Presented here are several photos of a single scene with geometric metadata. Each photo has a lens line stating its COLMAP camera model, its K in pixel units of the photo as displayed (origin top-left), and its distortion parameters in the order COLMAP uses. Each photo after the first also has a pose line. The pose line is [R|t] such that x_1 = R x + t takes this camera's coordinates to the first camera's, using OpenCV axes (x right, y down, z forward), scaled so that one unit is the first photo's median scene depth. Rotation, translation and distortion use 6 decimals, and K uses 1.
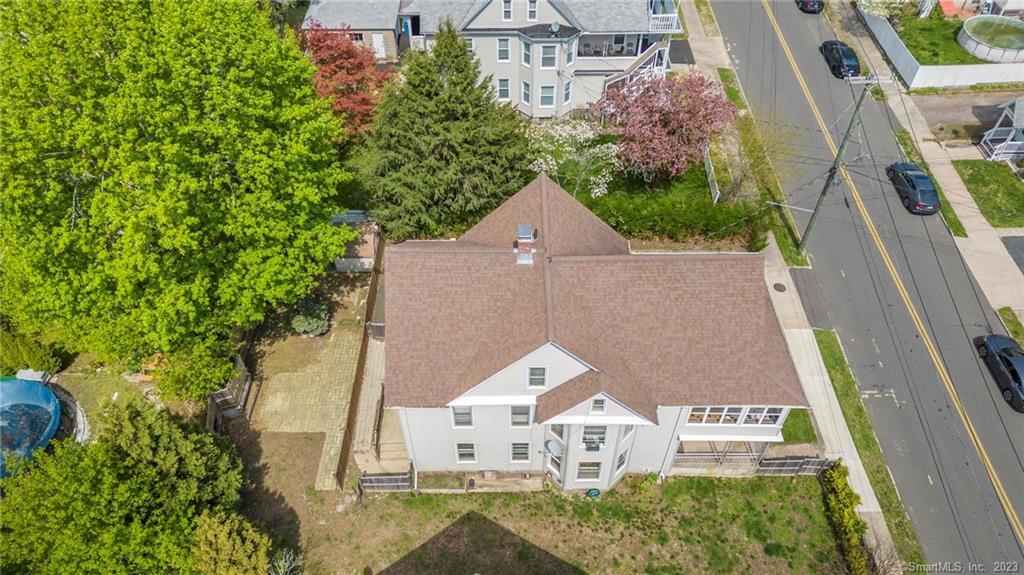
lens RADIAL K [[705.6, 0, 512.0], [0, 705.6, 287.5], [0, 0, 1]] dist [0.090757, -0.080917]
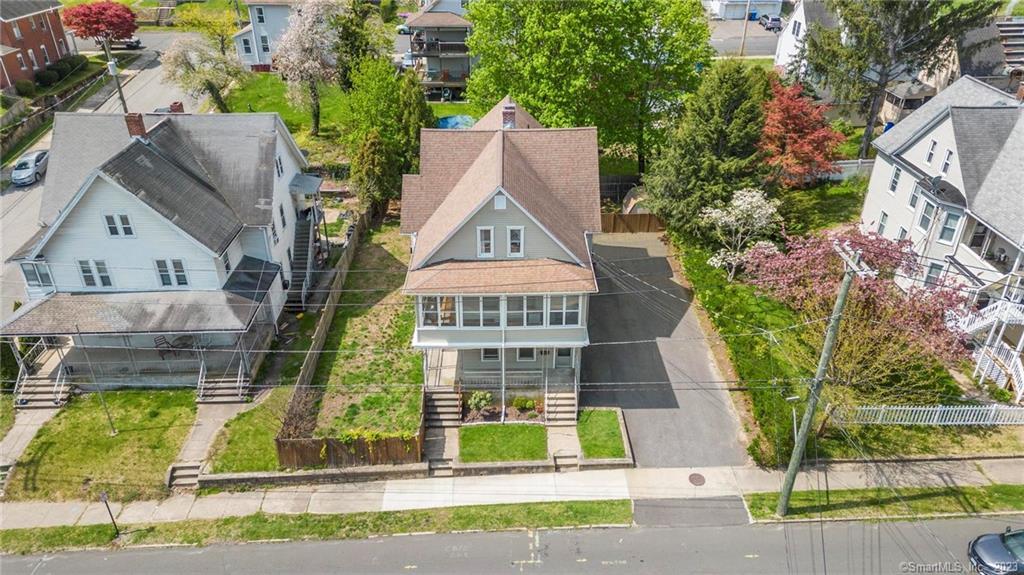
lens RADIAL K [[705.6, 0, 512.0], [0, 705.6, 287.5], [0, 0, 1]] dist [0.090757, -0.080917]
pose [[0.009038, 0.497871, -0.867204, 1.125121], [-0.741710, 0.584984, 0.328116, -0.266178], [0.670660, 0.640248, 0.374563, 0.576849]]
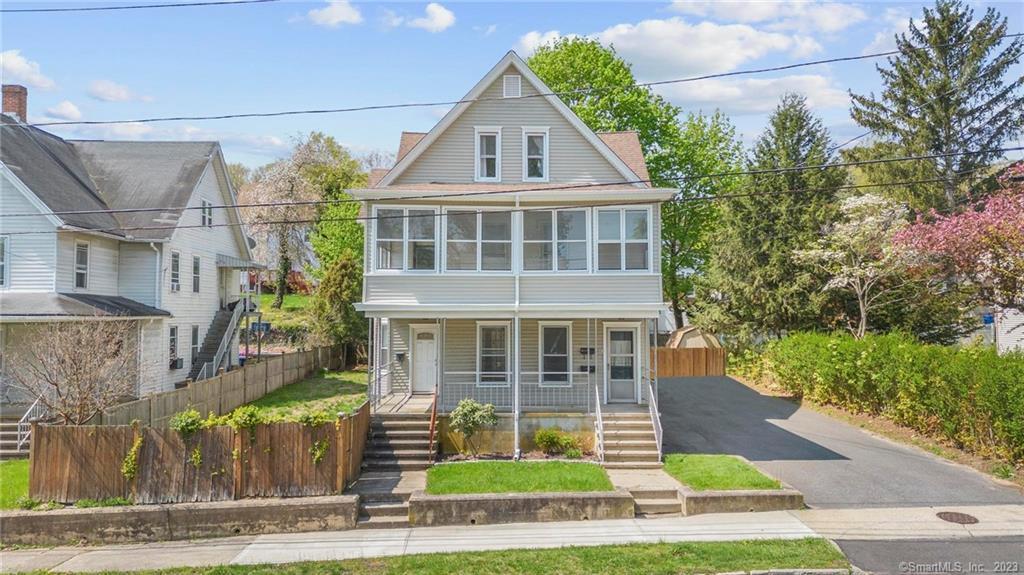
lens RADIAL K [[720.1, 0, 513.4], [0, 720.1, 267.3], [0, 0, 1]] dist [0.054038, -0.039576]
pose [[0.015382, -0.060193, -0.998068, 0.879785], [-0.739747, 0.670883, -0.051861, 0.112417], [0.672709, 0.739116, -0.034209, 0.971659]]
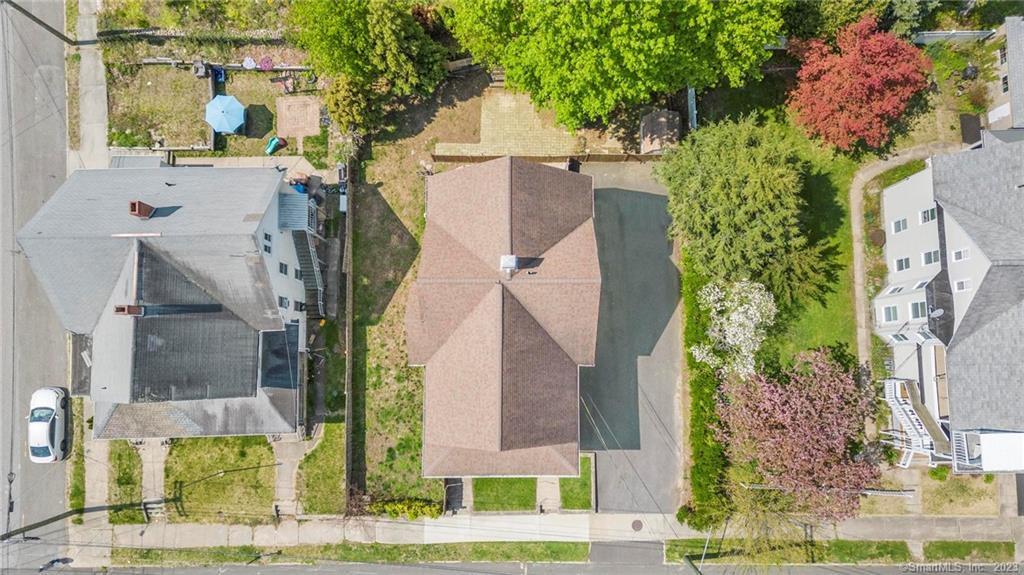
lens RADIAL K [[705.6, 0, 512.0], [0, 705.6, 287.5], [0, 0, 1]] dist [0.090757, -0.080917]
pose [[-0.003113, 0.994149, -0.107968, 0.165984], [-0.736348, 0.070773, 0.672891, -0.751483], [0.676595, 0.081597, 0.731820, 0.067898]]
